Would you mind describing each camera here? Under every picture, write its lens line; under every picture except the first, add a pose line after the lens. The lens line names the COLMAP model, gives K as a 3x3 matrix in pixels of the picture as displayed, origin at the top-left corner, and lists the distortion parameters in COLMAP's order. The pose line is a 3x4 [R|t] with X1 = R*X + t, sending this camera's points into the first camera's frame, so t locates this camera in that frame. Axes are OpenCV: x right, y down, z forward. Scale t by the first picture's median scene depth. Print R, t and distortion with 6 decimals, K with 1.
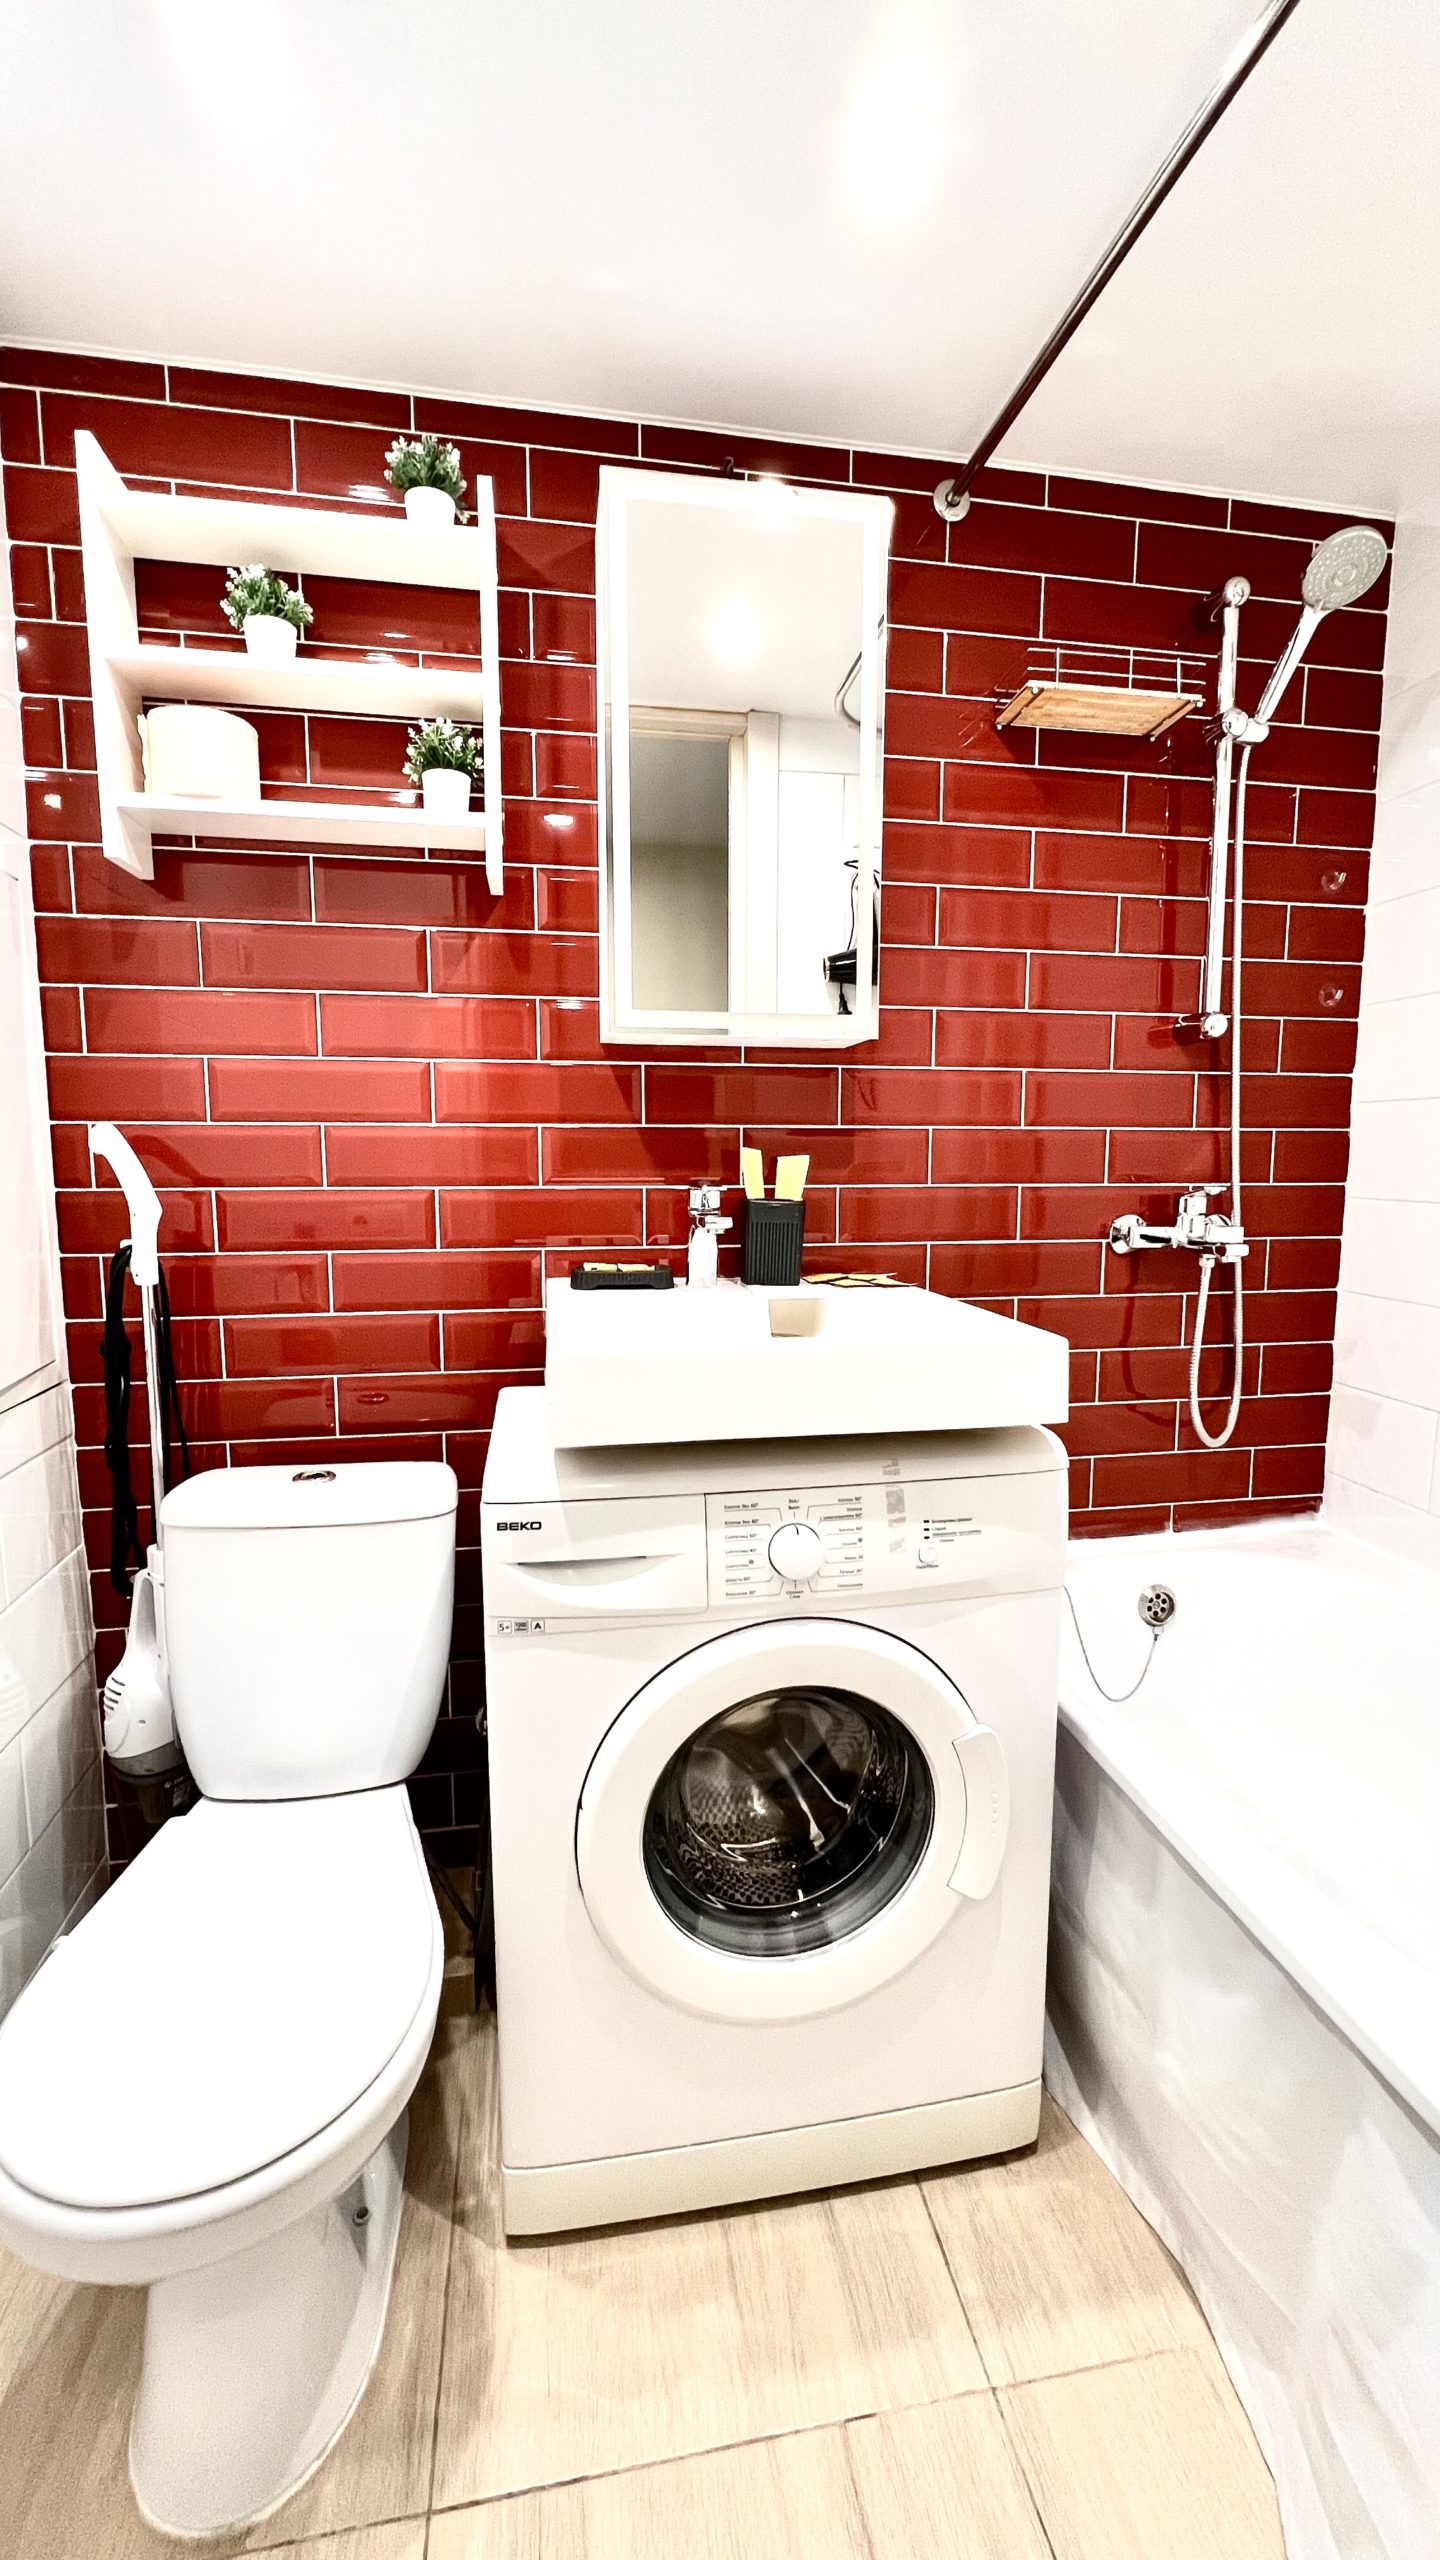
lens RADIAL K [[1024.3, 0, 718.8], [0, 1024.3, 1275.2], [0, 0, 1]] dist [-0.002707, 0.000979]
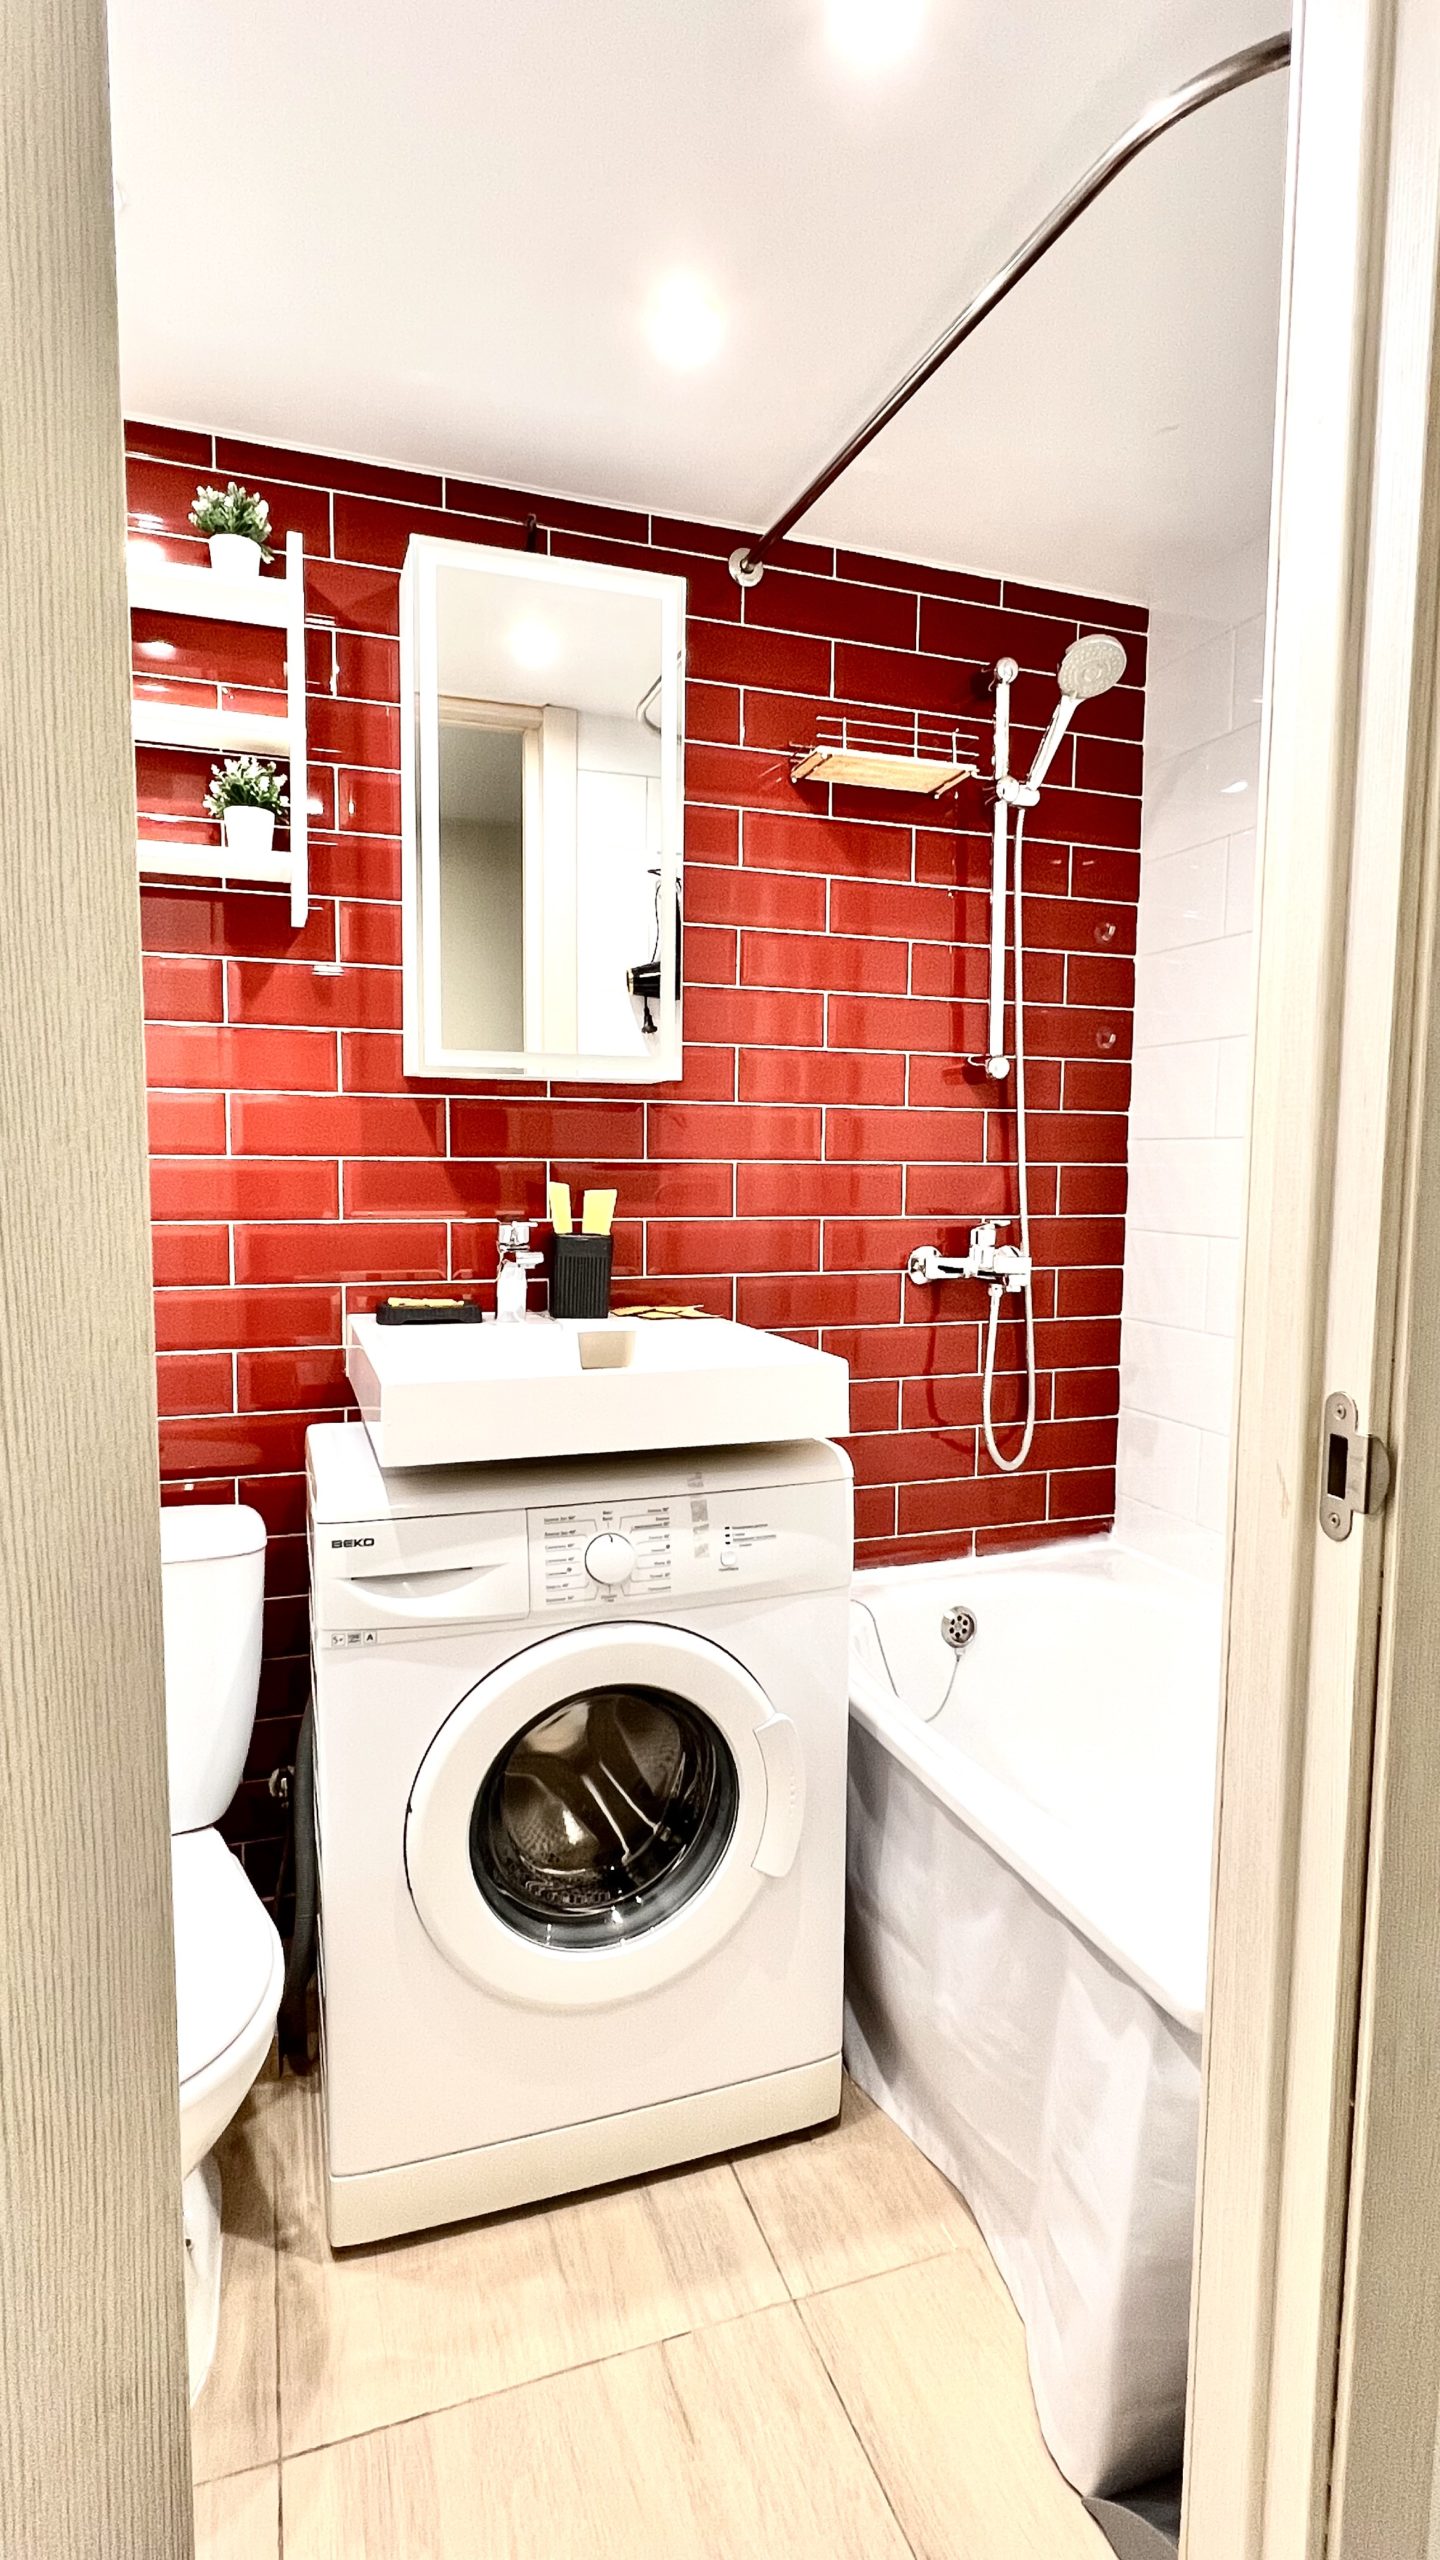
lens RADIAL K [[1332.8, 0, 716.8], [0, 1332.8, 1279.5], [0, 0, 1]] dist [-0.004579, 0.000370]
pose [[0.985717, -0.007701, 0.168236, -0.037836], [0.011711, 0.999670, -0.022859, 0.003005], [-0.168005, 0.024503, 0.985482, -0.332171]]
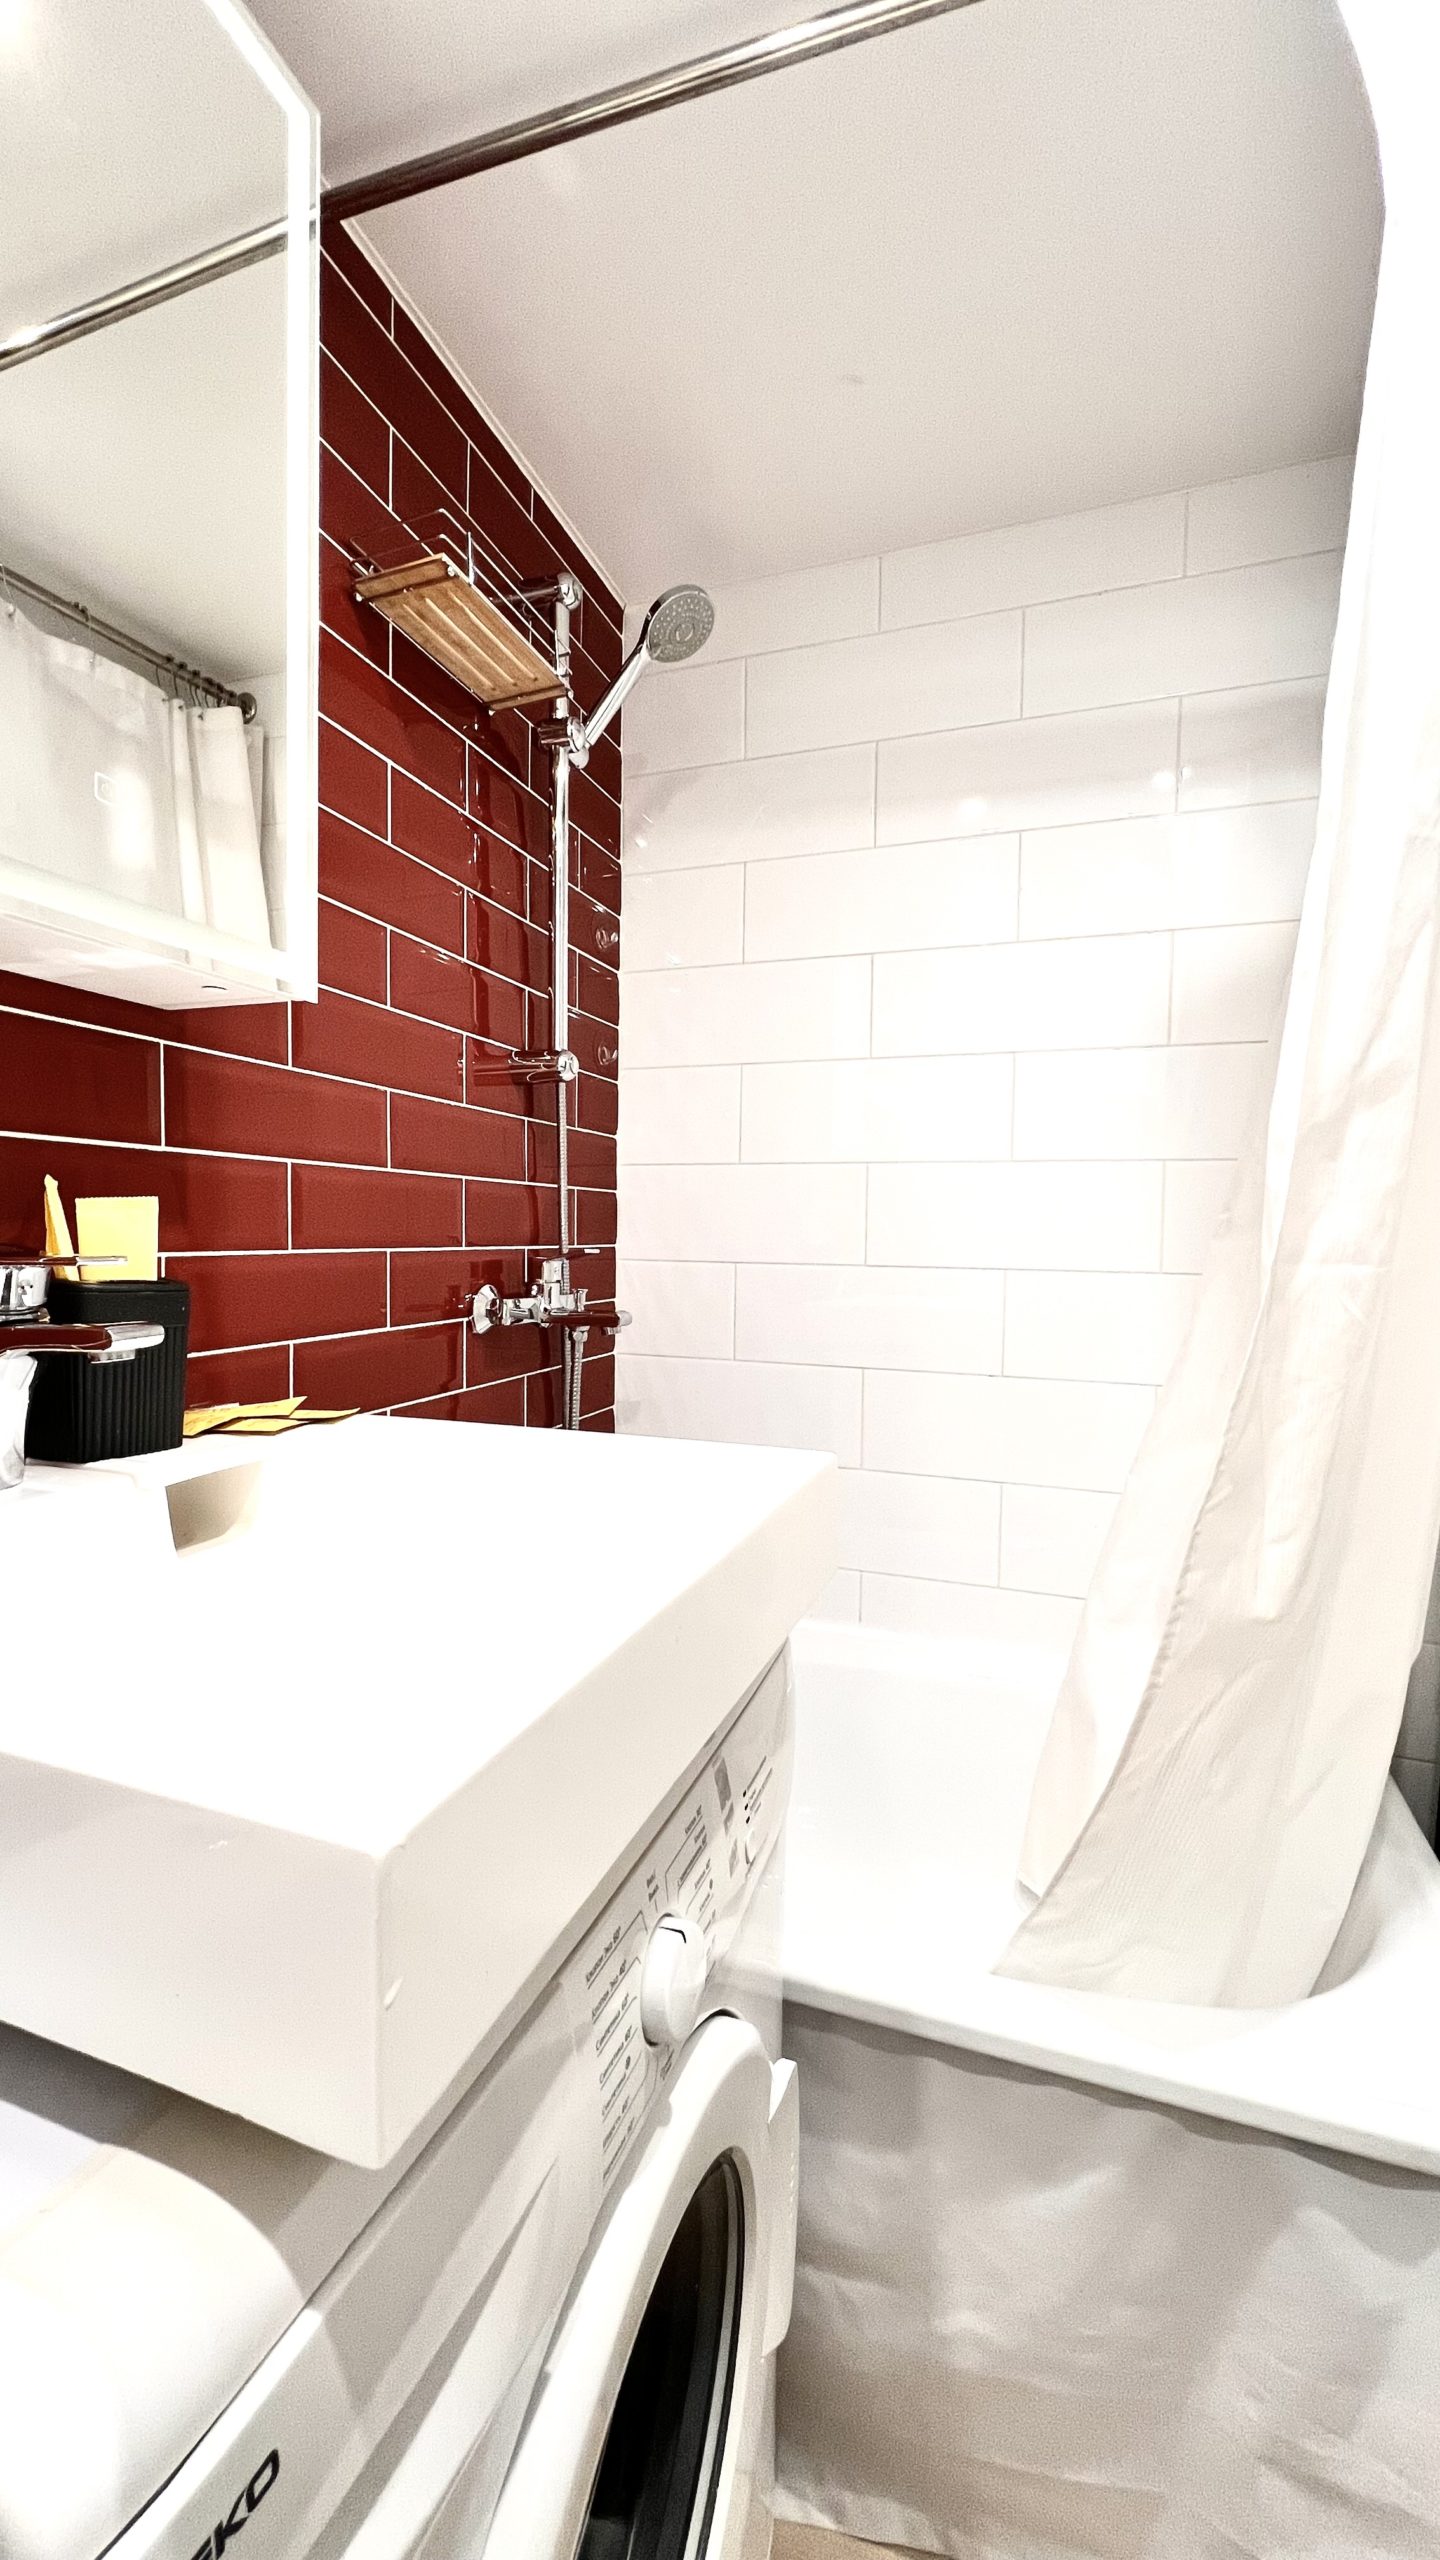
lens RADIAL K [[1037.9, 0, 725.9], [0, 1037.9, 1283.6], [0, 0, 1]] dist [-0.000390, 0.000154]
pose [[0.502543, -0.036932, 0.863763, -0.247264], [0.082444, 0.996581, -0.005356, -0.046897], [-0.860612, 0.073904, 0.503870, 0.492199]]
